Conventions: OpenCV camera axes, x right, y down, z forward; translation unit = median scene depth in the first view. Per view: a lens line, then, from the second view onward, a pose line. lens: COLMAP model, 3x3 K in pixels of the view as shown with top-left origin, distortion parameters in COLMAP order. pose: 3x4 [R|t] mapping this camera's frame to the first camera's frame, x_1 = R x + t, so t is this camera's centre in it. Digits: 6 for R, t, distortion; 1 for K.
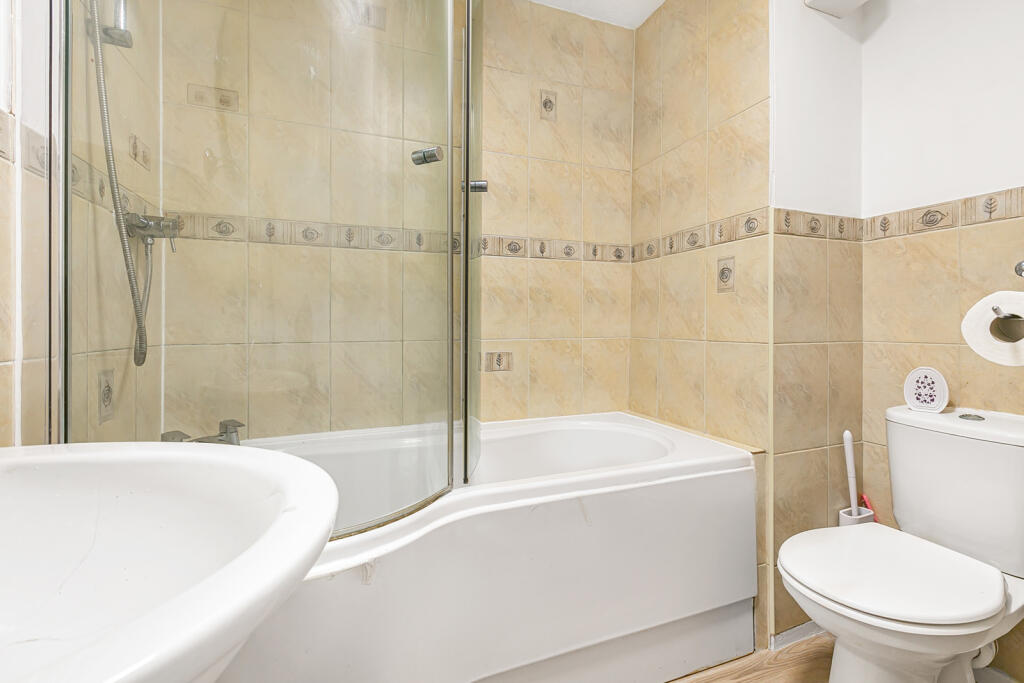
lens RADIAL K [[453.4, 0, 507.8], [0, 453.4, 326.1], [0, 0, 1]] dist [0.003674, 0.000997]
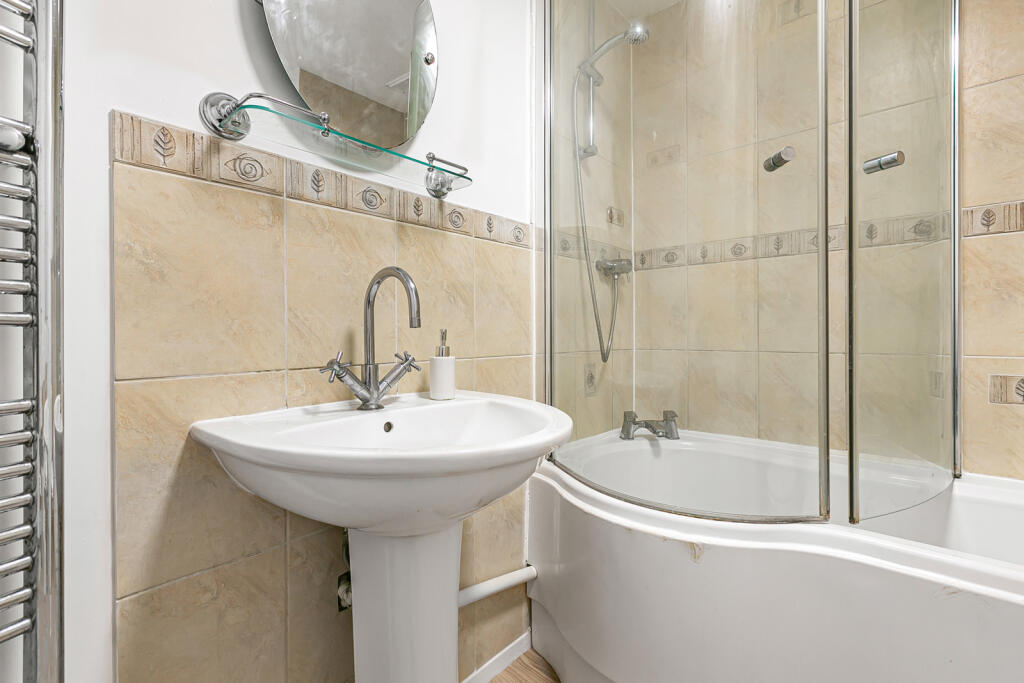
lens RADIAL K [[453.4, 0, 509.3], [0, 453.4, 336.2], [0, 0, 1]] dist [0.003674, 0.000997]
pose [[0.446872, 0.004361, -0.894587, 0.377824], [0.001032, 0.999985, 0.005390, -0.006878], [0.894597, -0.003332, 0.446861, 0.051368]]
